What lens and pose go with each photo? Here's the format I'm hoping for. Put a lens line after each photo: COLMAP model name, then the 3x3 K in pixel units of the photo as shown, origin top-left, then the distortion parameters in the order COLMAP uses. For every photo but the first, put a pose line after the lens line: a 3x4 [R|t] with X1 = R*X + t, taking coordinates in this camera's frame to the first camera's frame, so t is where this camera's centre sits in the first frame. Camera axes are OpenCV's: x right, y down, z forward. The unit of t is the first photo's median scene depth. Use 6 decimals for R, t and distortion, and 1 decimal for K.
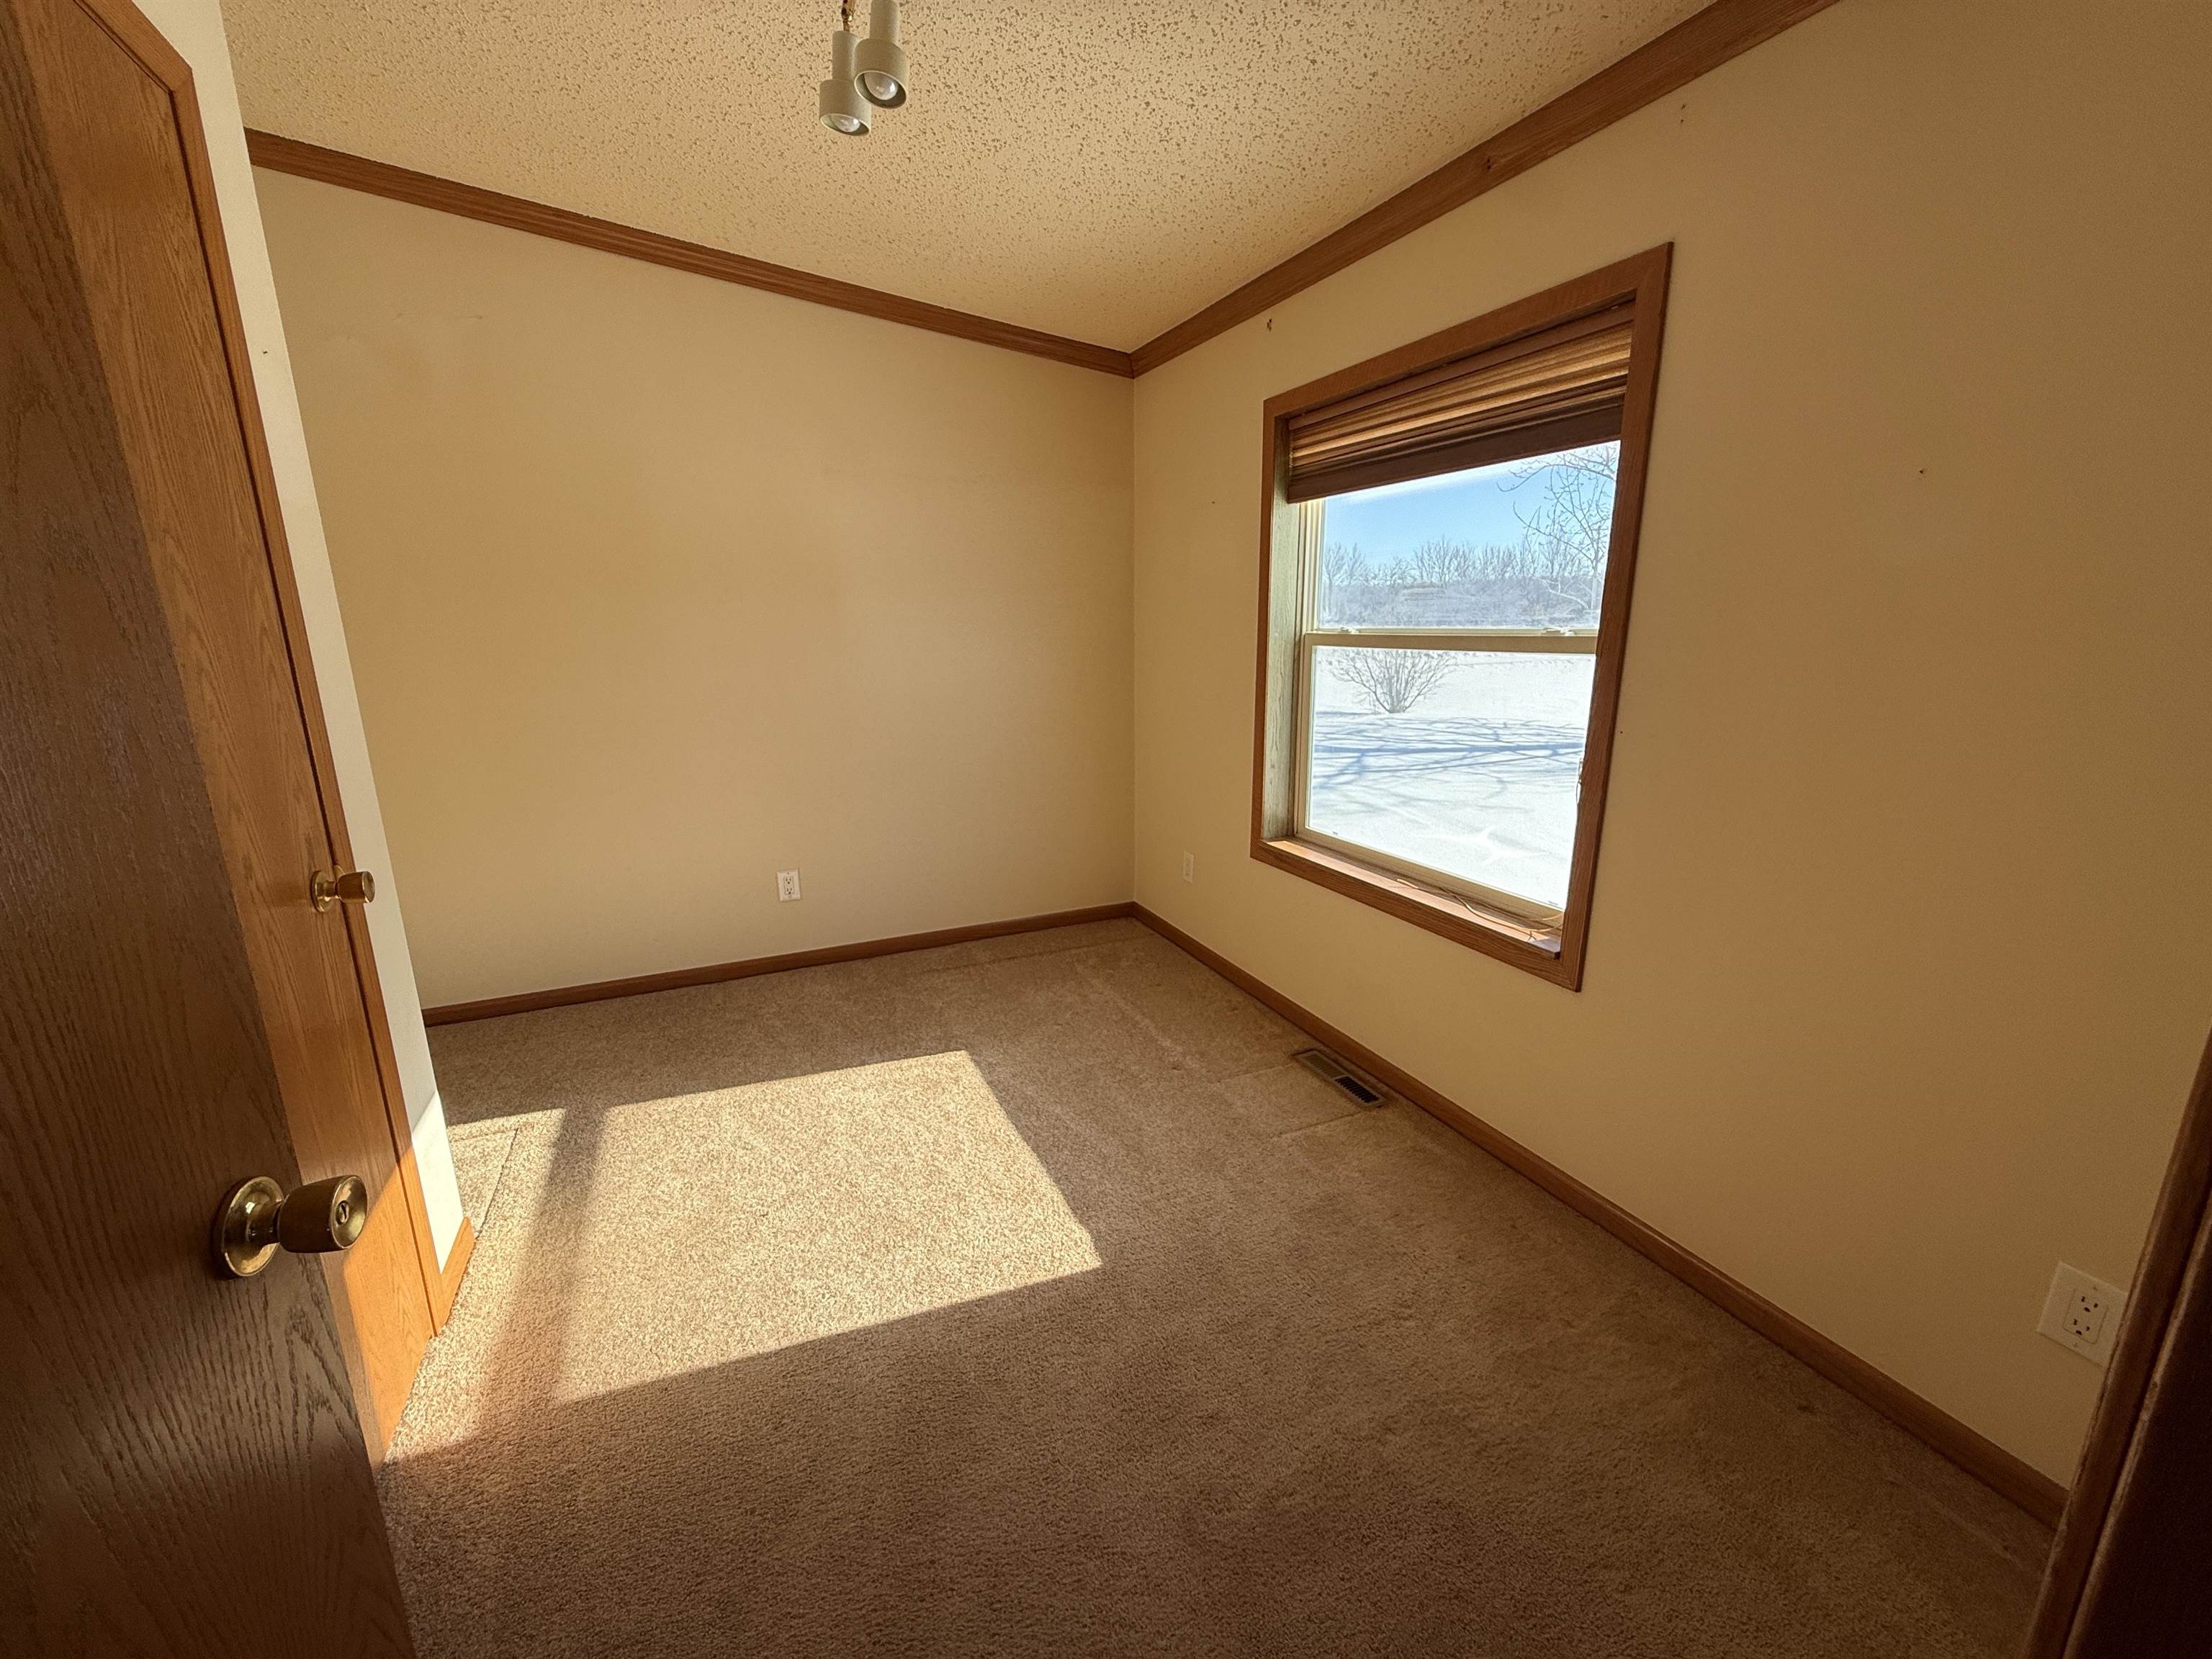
lens RADIAL K [[876.5, 0, 1088.5], [0, 876.5, 828.9], [0, 0, 1]] dist [-0.000511, -0.000119]
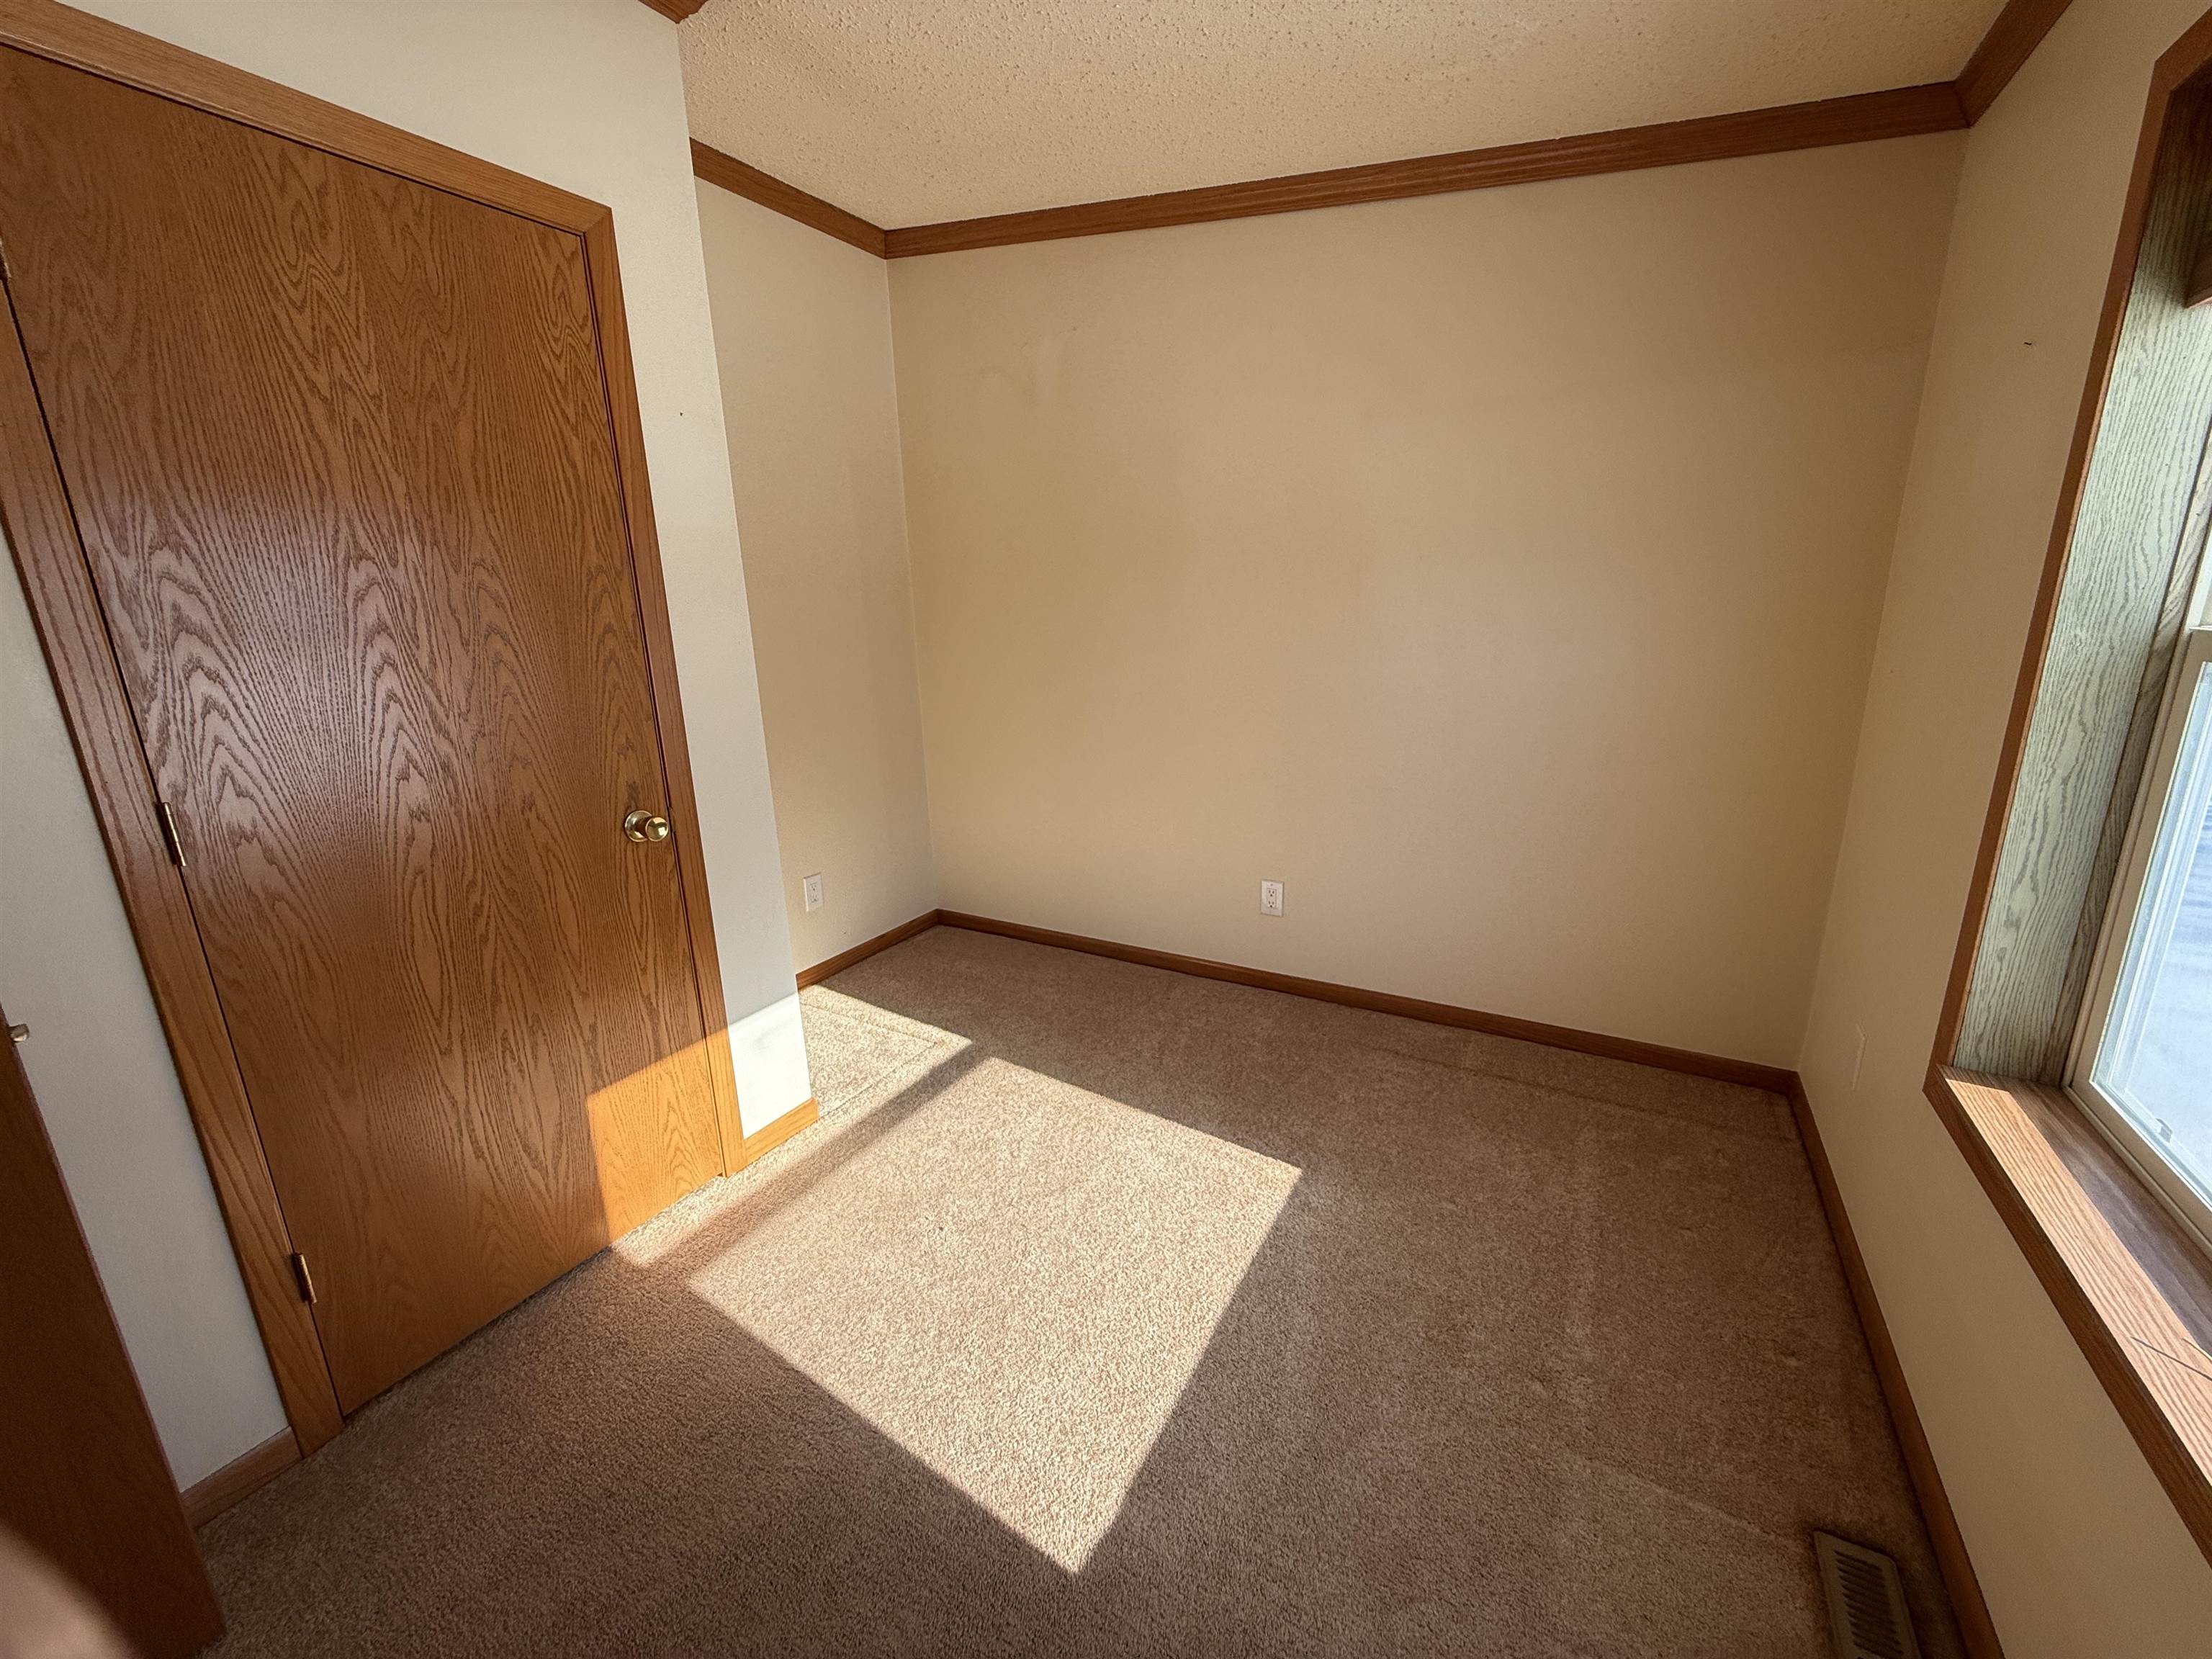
lens RADIAL K [[876.5, 0, 1088.7], [0, 876.5, 827.4], [0, 0, 1]] dist [-0.000511, -0.000119]
pose [[0.590602, 0.195796, -0.782849, 0.289590], [-0.165949, 0.978852, 0.119622, -0.100605], [0.789715, 0.059264, 0.610605, 0.367670]]
